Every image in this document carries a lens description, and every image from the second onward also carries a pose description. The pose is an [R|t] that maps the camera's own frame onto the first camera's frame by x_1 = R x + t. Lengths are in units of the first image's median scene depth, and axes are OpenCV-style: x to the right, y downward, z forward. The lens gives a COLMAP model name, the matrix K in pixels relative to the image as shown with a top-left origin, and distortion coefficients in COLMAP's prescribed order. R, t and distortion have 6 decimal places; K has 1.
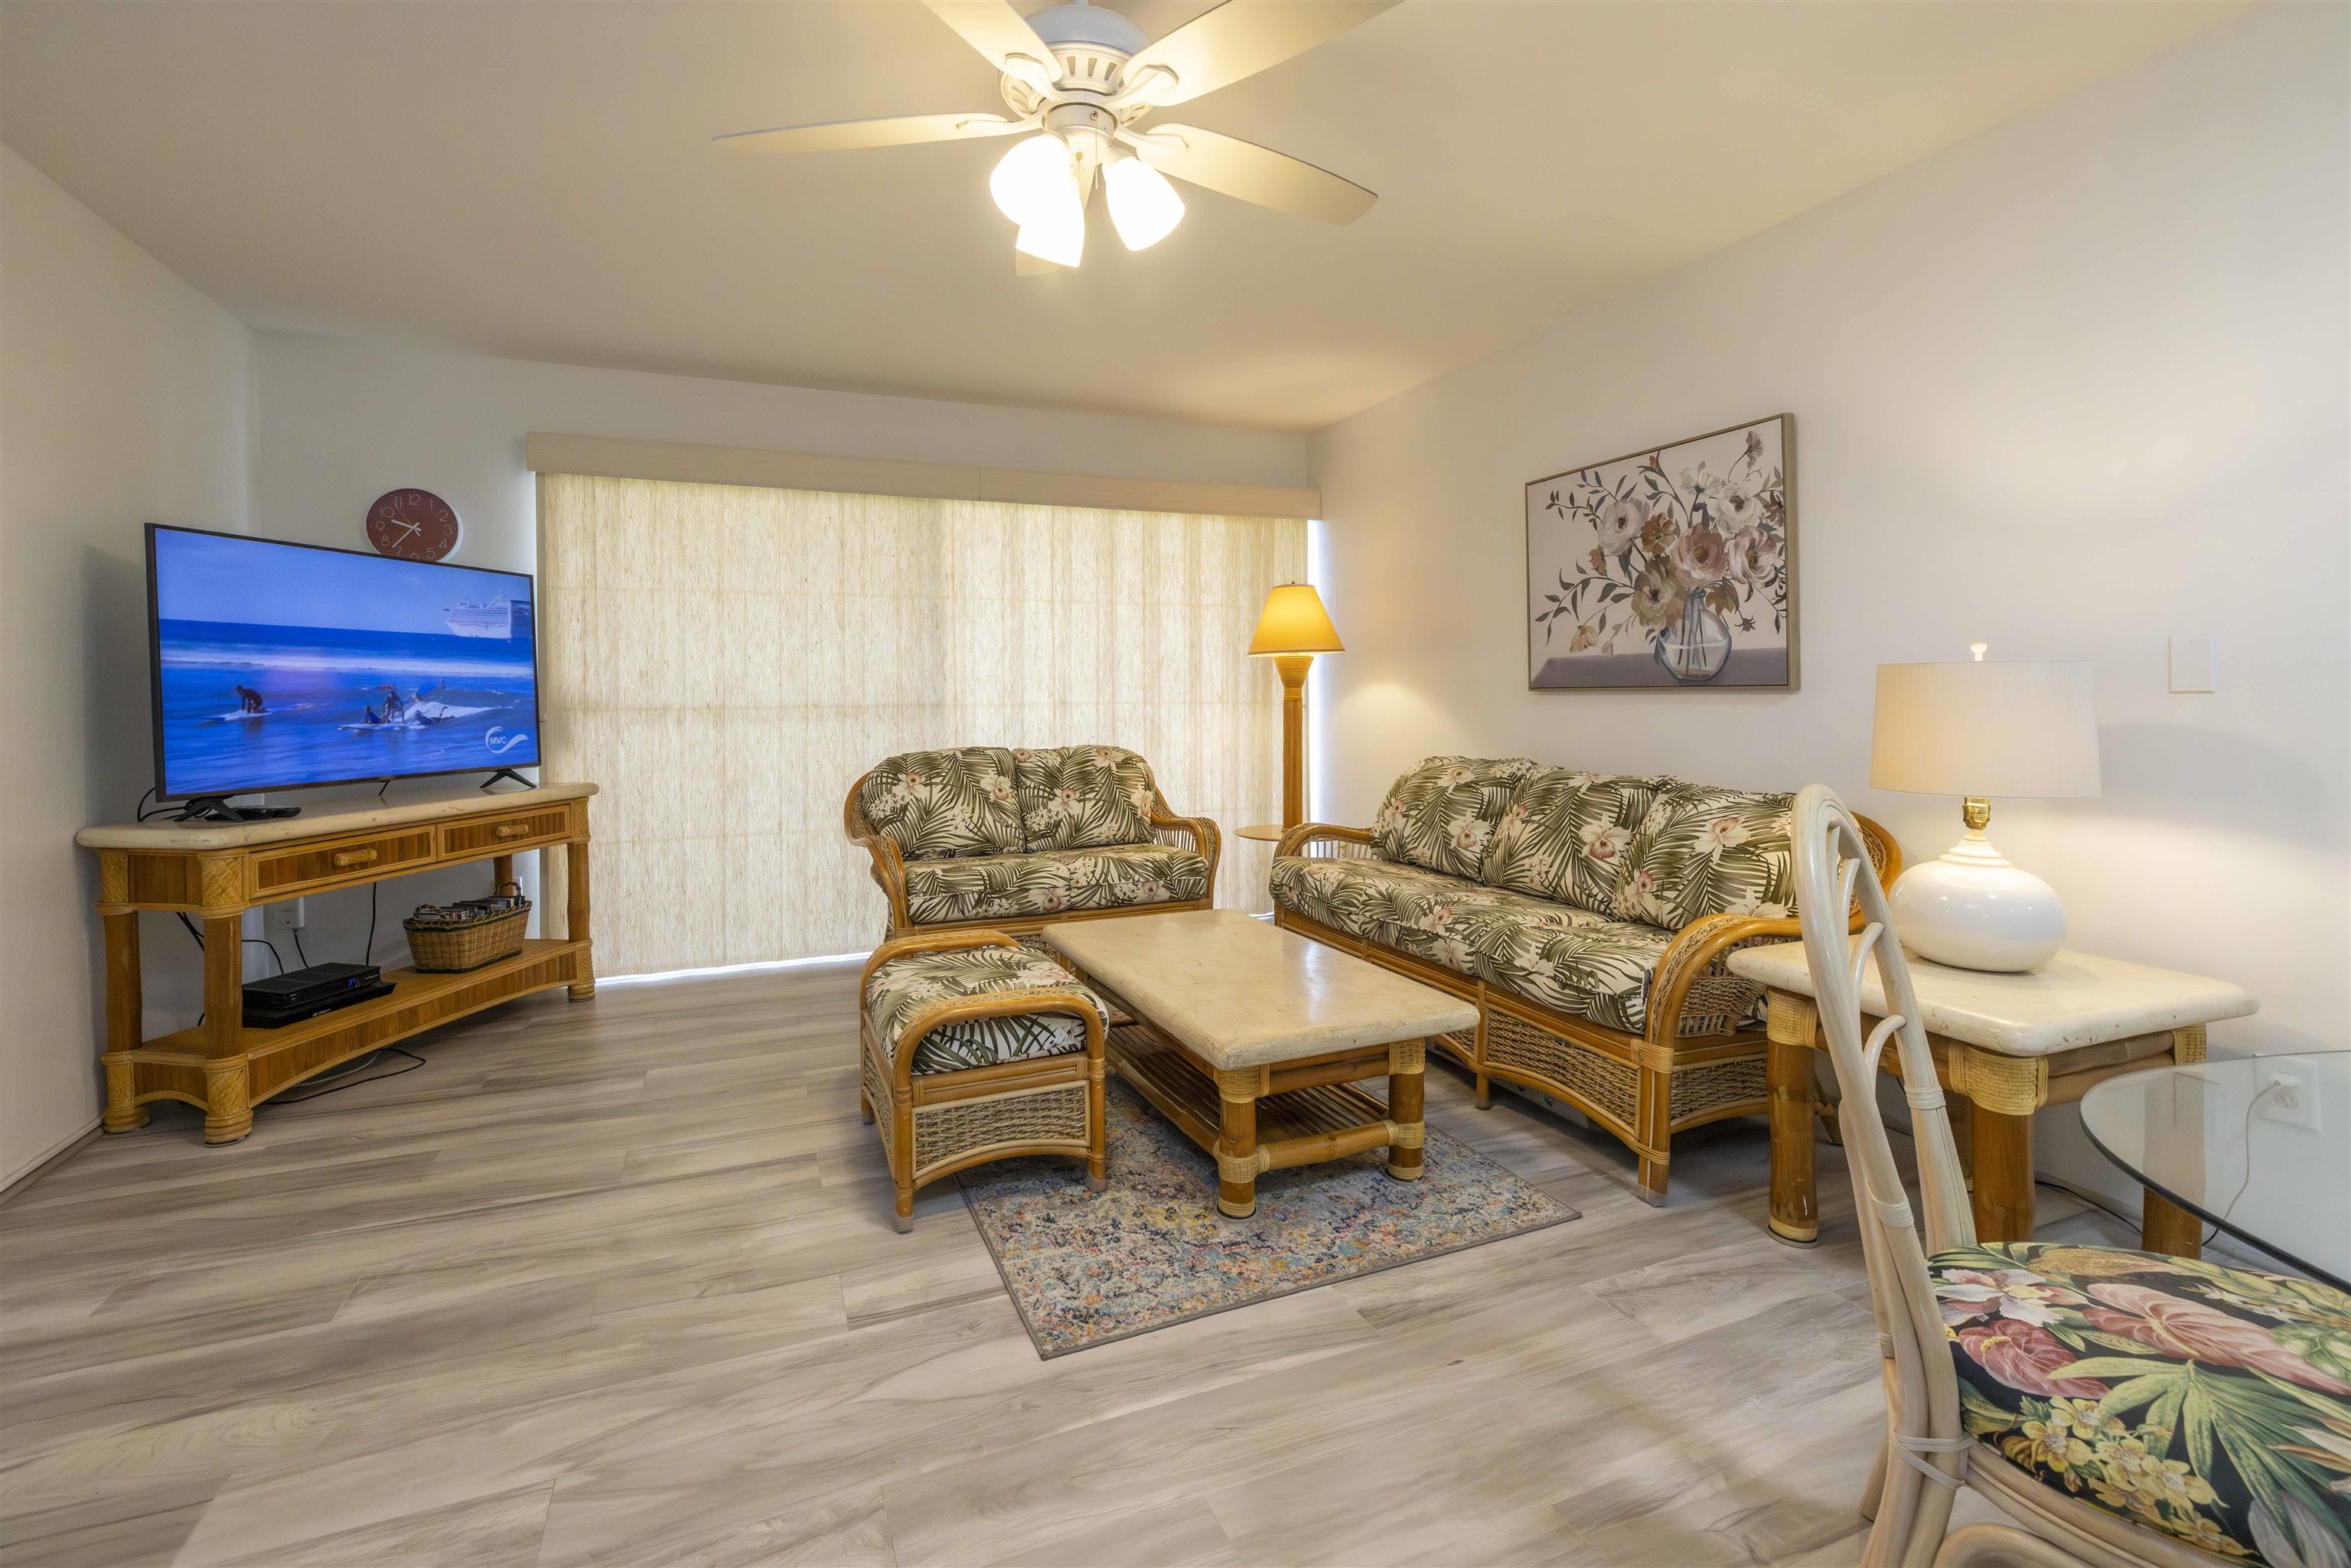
lens RADIAL K [[1033.1, 0, 1128.0], [0, 1033.1, 698.2], [0, 0, 1]] dist [0.001111, 0.000003]
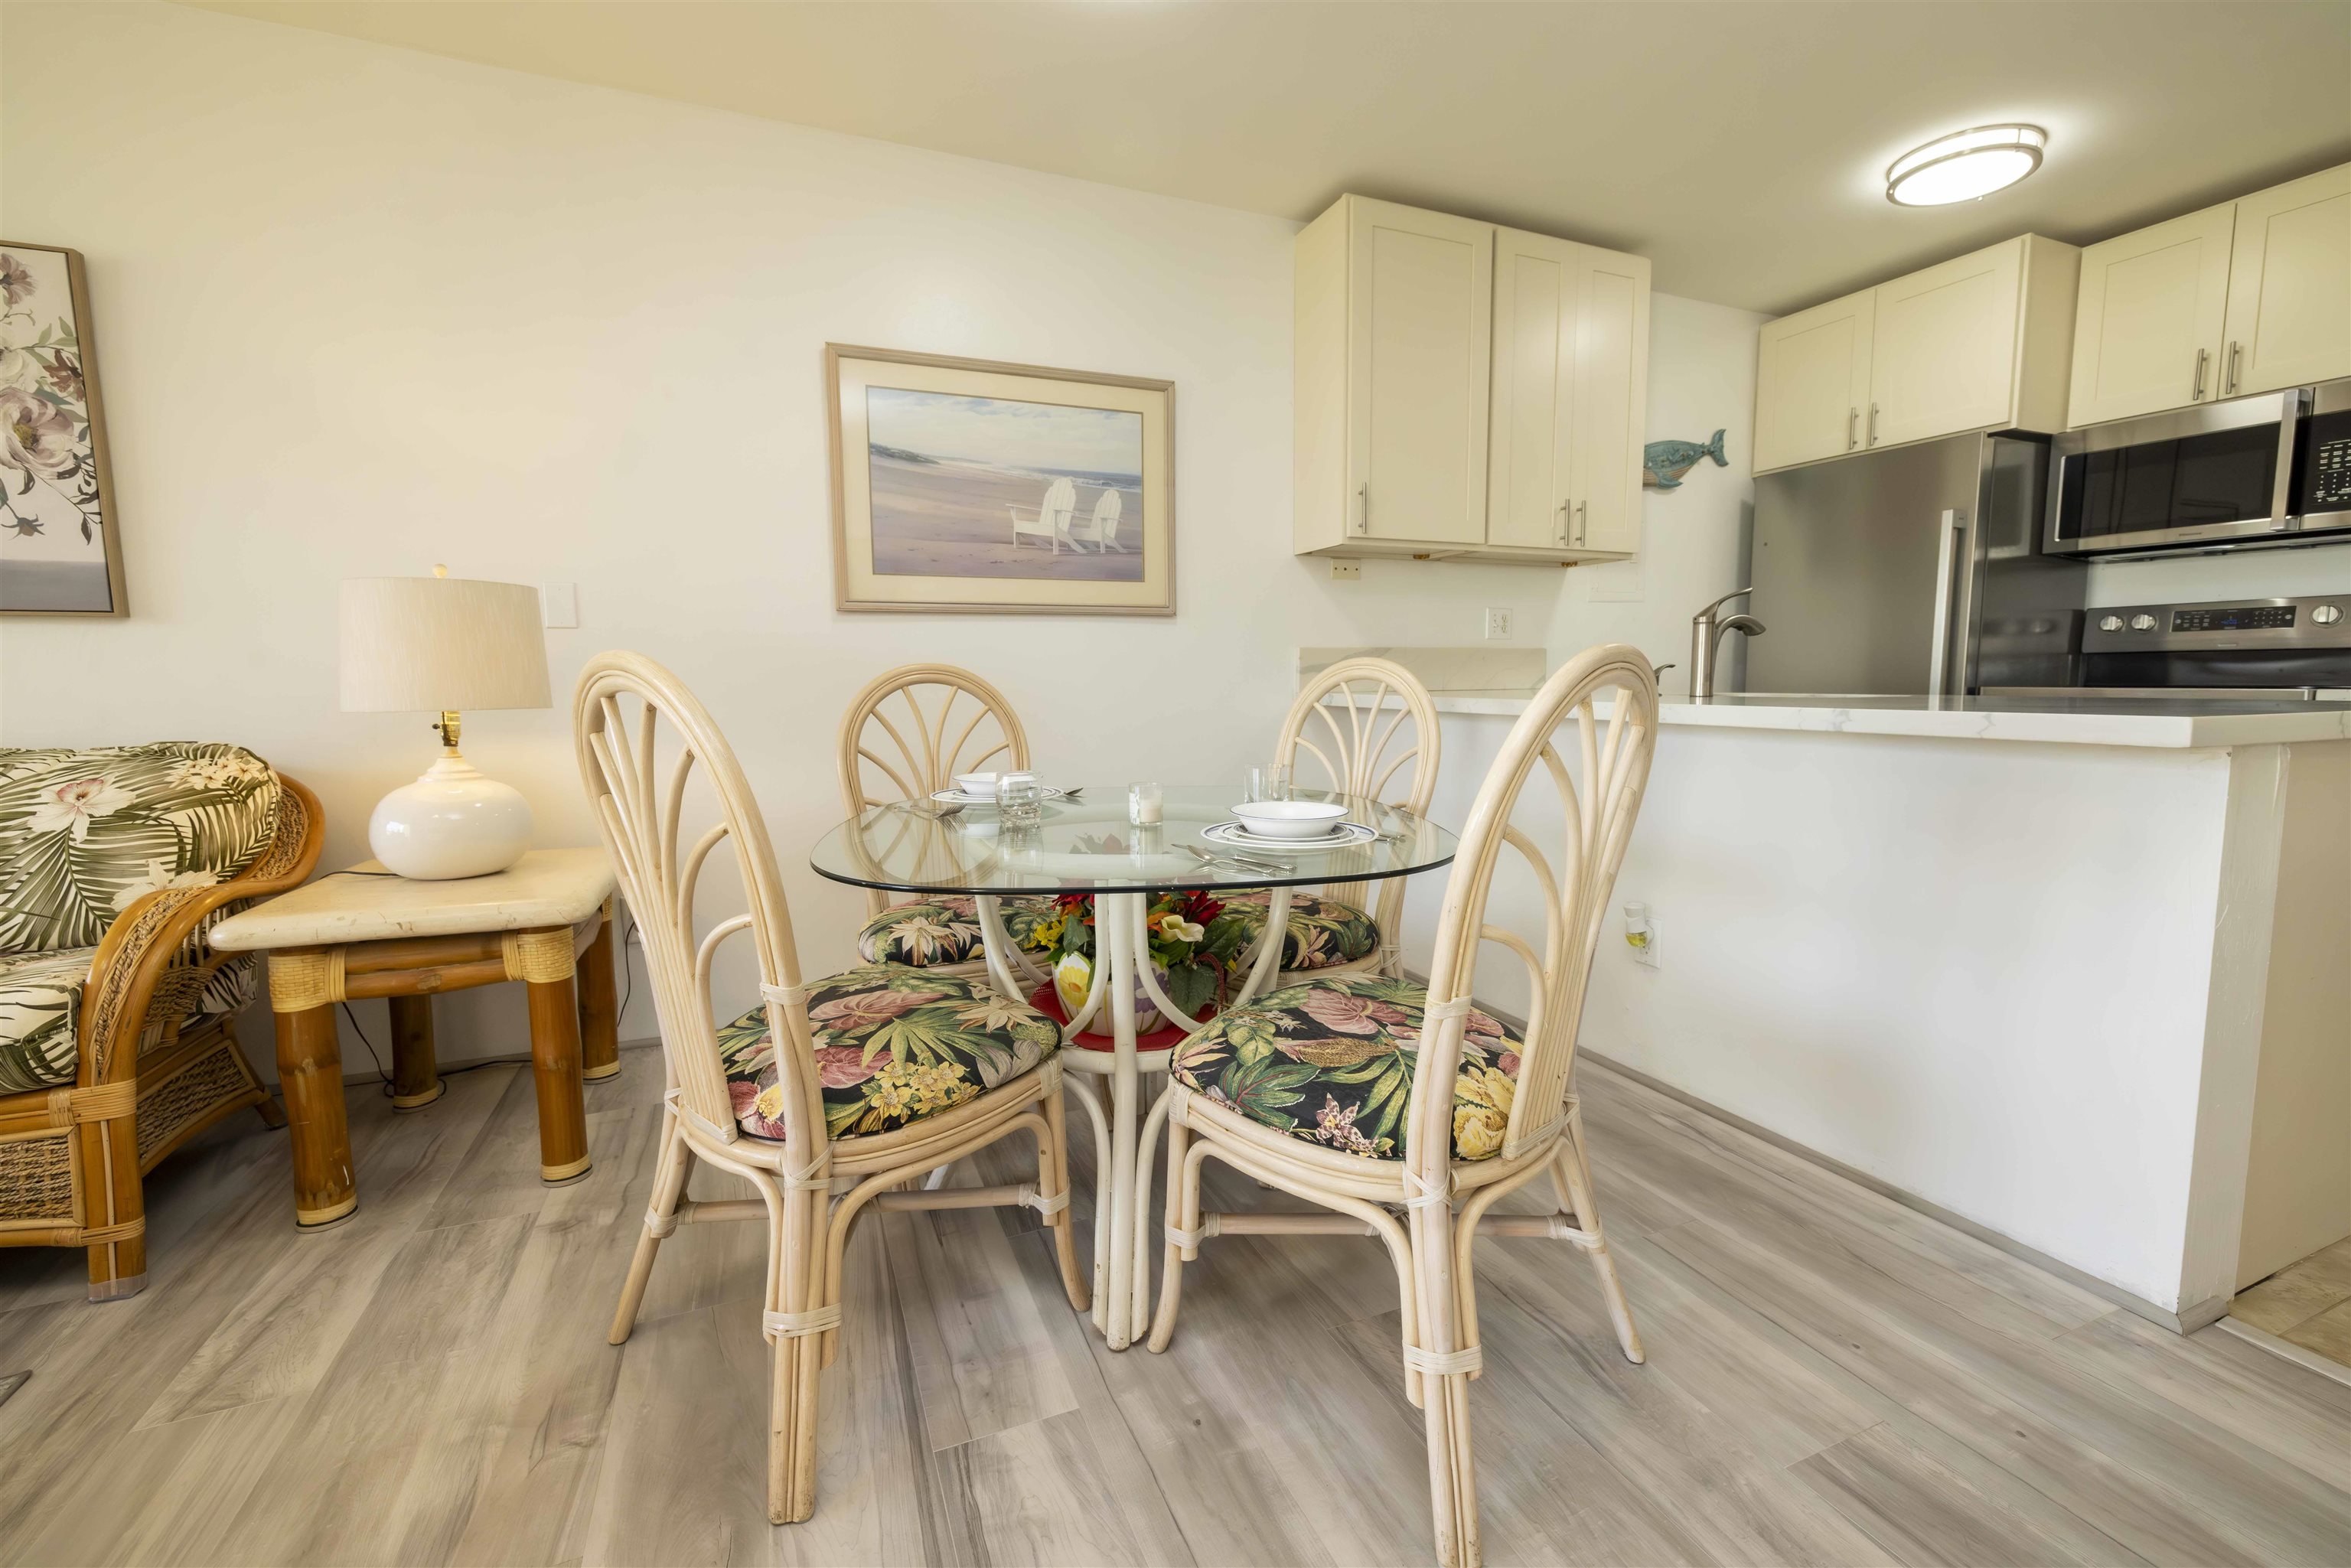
lens RADIAL K [[973.9, 0, 1185.4], [0, 973.9, 770.4], [0, 0, 1]] dist [-0.002189, 0.000565]
pose [[-0.026778, -0.087409, 0.995813, -0.120229], [0.013517, 0.996047, 0.087793, 0.049713], [-0.999550, 0.015812, -0.025491, 0.190485]]
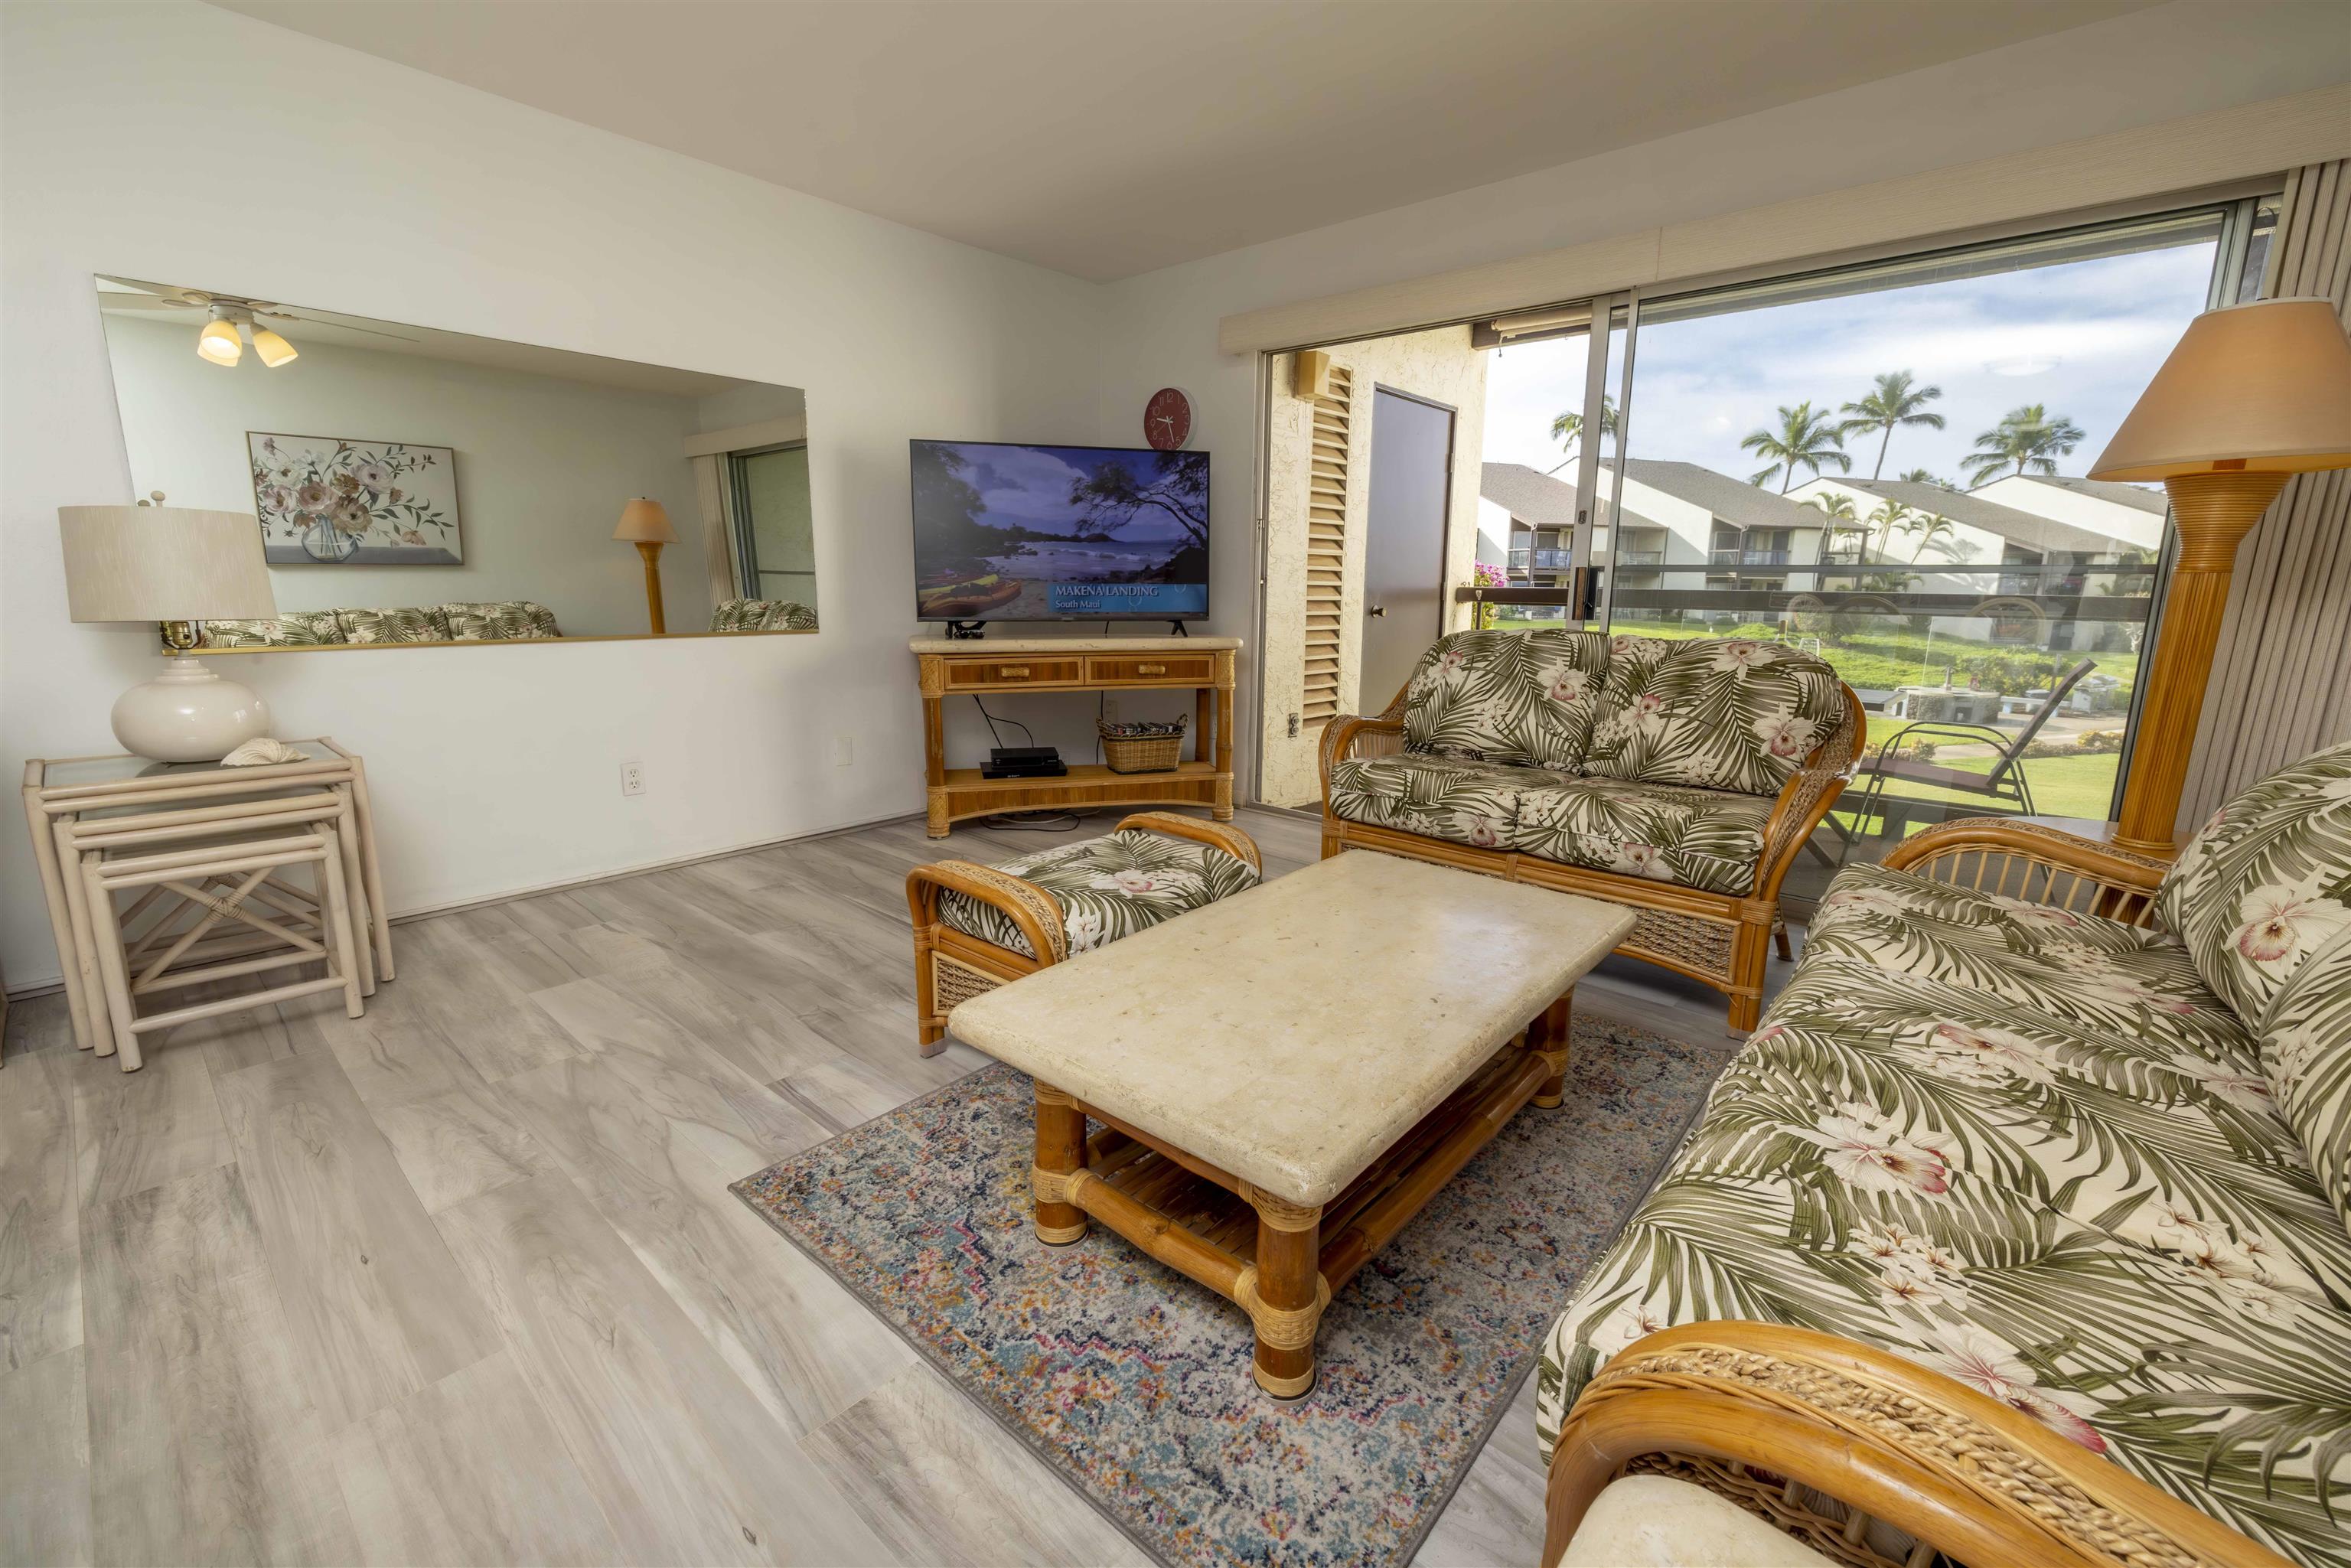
lens RADIAL K [[973.9, 0, 1122.6], [0, 973.9, 747.9], [0, 0, 1]] dist [-0.002189, 0.000565]
pose [[0.454138, 0.170118, -0.874539, 0.488767], [-0.019657, 0.983275, 0.181062, 0.013602], [0.890715, -0.065036, 0.449887, 0.527392]]
